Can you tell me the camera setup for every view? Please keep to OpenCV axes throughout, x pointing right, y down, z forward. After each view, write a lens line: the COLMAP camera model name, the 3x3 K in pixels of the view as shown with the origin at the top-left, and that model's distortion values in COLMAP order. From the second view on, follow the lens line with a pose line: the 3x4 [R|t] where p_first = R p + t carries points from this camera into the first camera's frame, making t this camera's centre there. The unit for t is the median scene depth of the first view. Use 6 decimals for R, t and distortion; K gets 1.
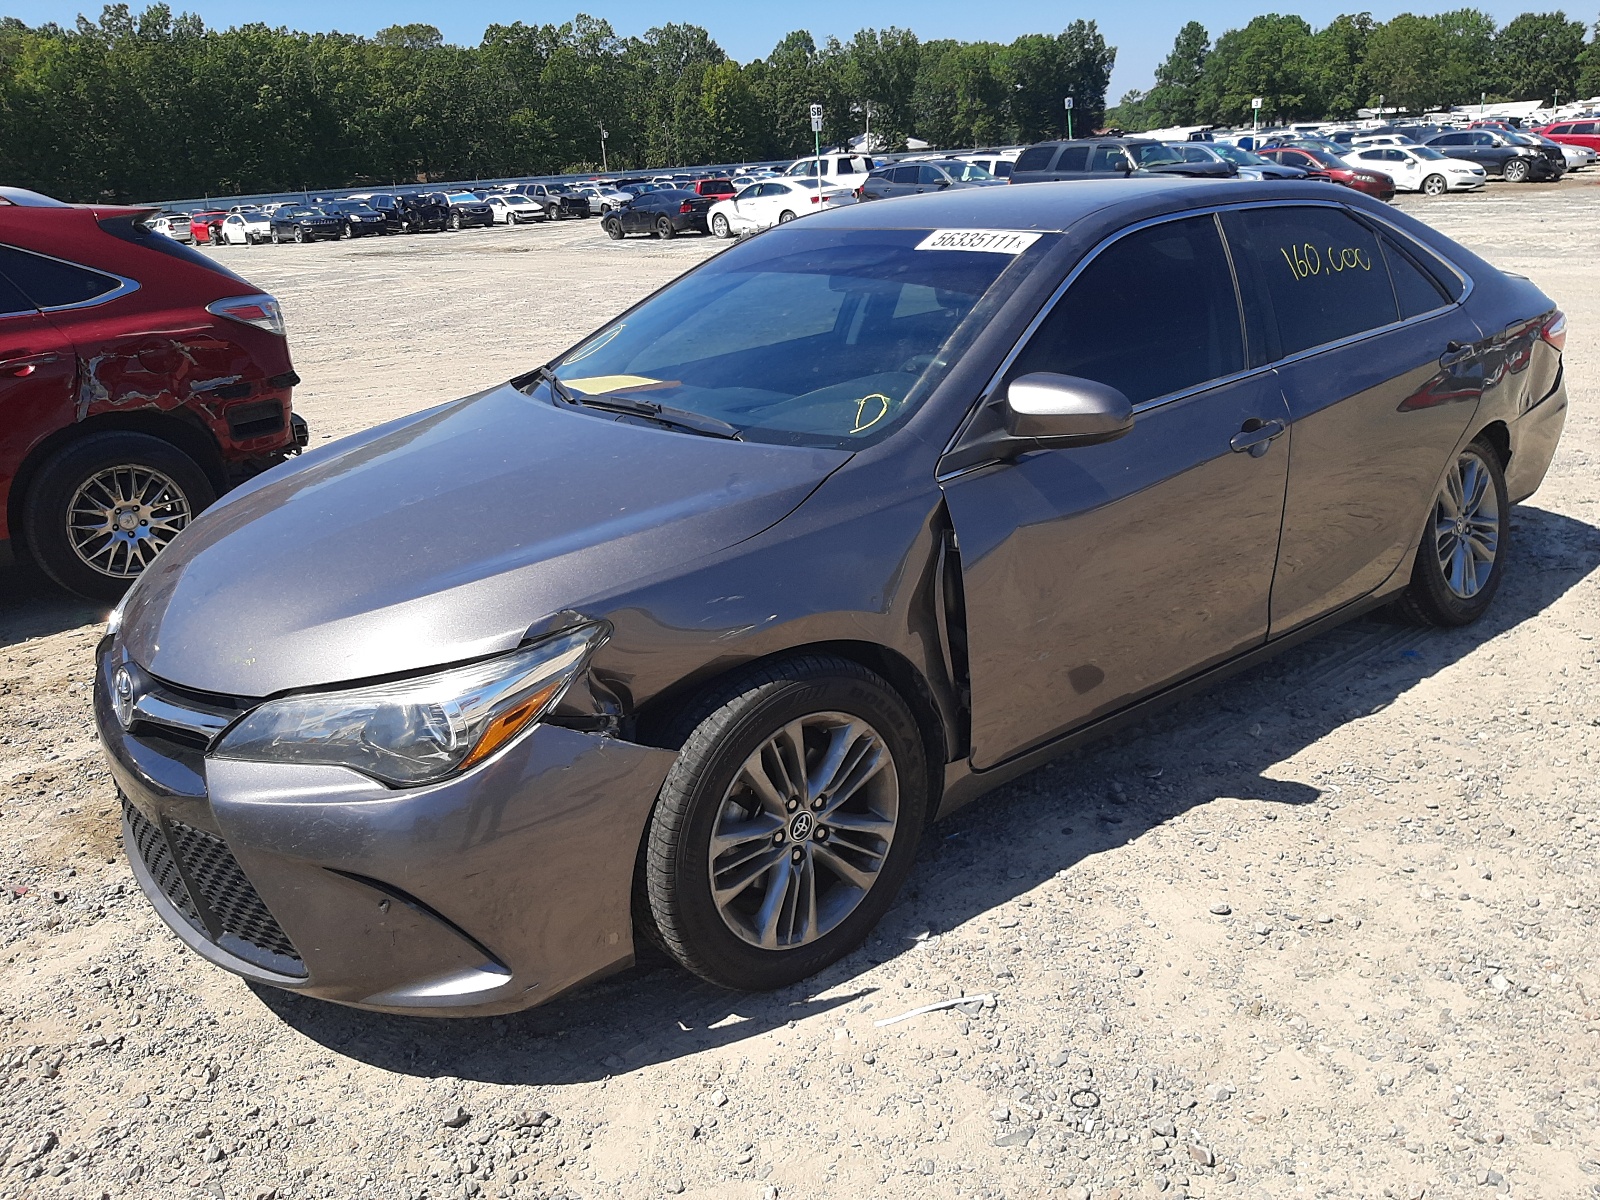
lens RADIAL K [[1197.1, 0, 800.0], [0, 1197.1, 600.0], [0, 0, 1]] dist [0.071104, -0.158289]
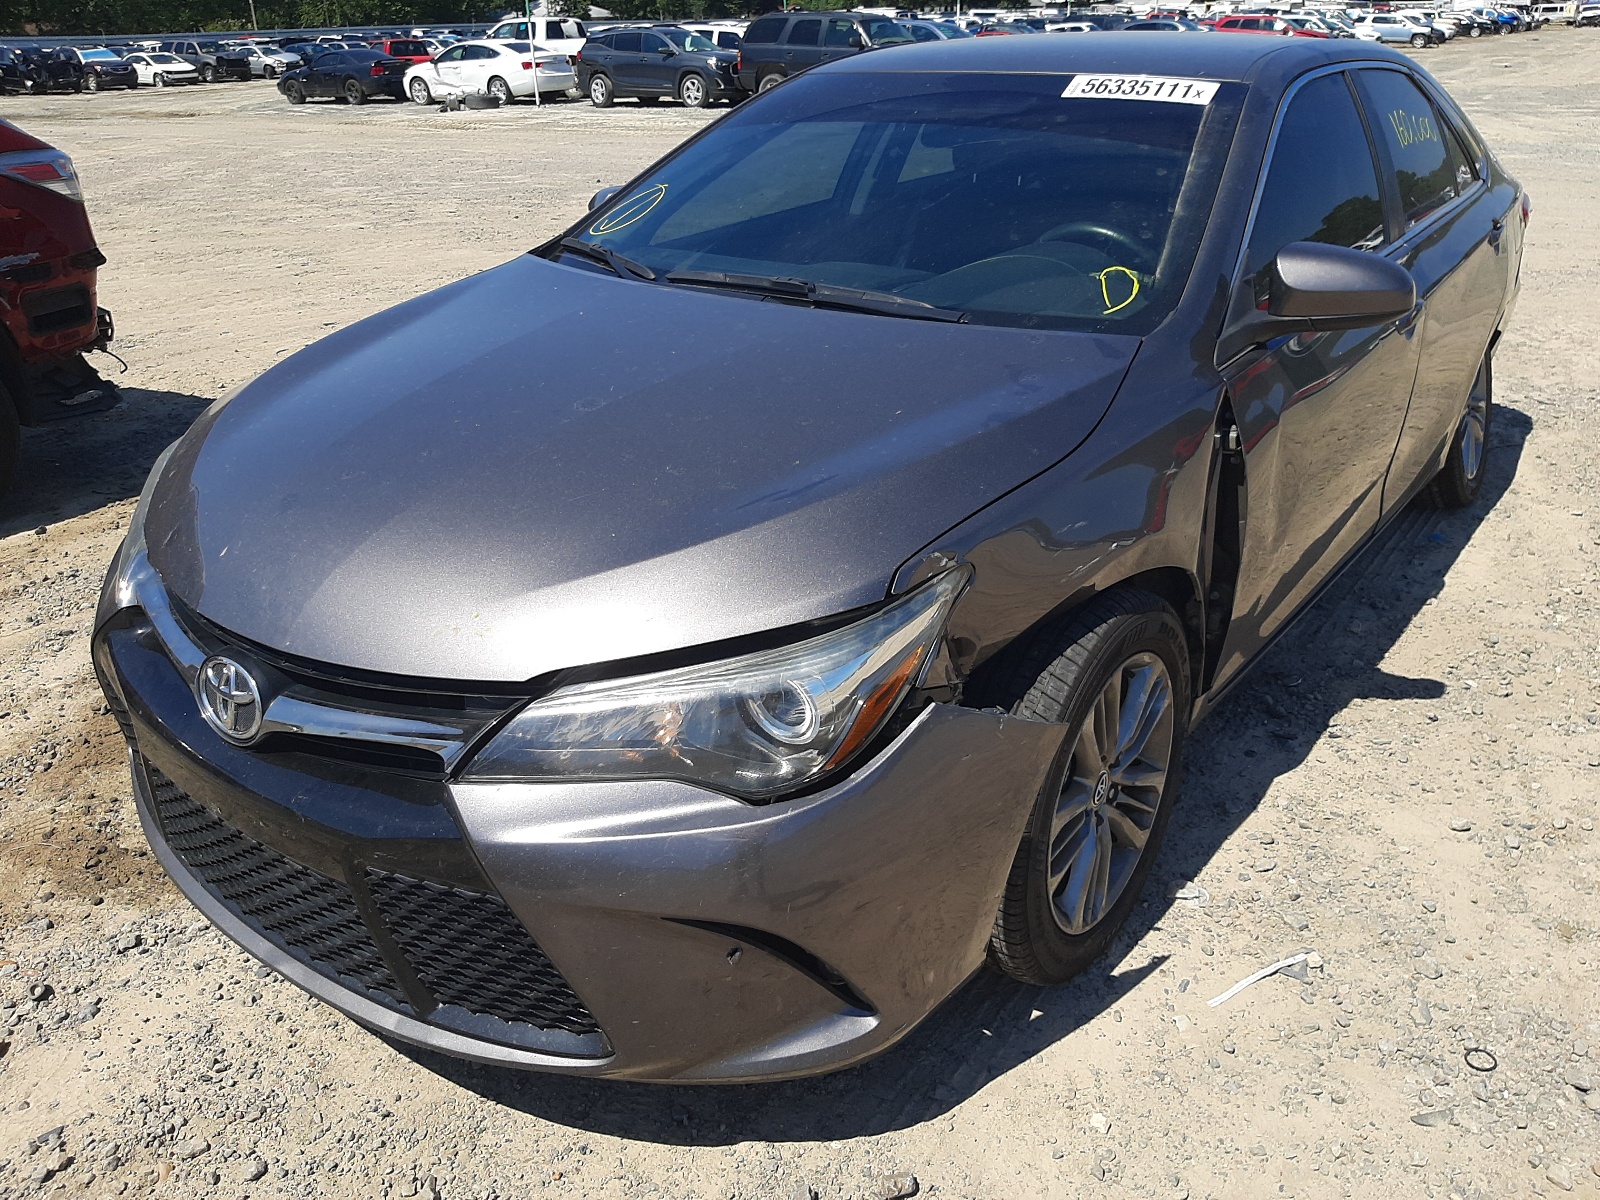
lens RADIAL K [[1213.5, 0, 800.0], [0, 1213.5, 600.0], [0, 0, 1]] dist [0.008286, -0.049293]
pose [[0.972993, -0.059727, 0.222972, -0.187363], [0.039534, 0.994791, 0.093957, -0.015348], [-0.227423, -0.082605, 0.970286, 0.111352]]
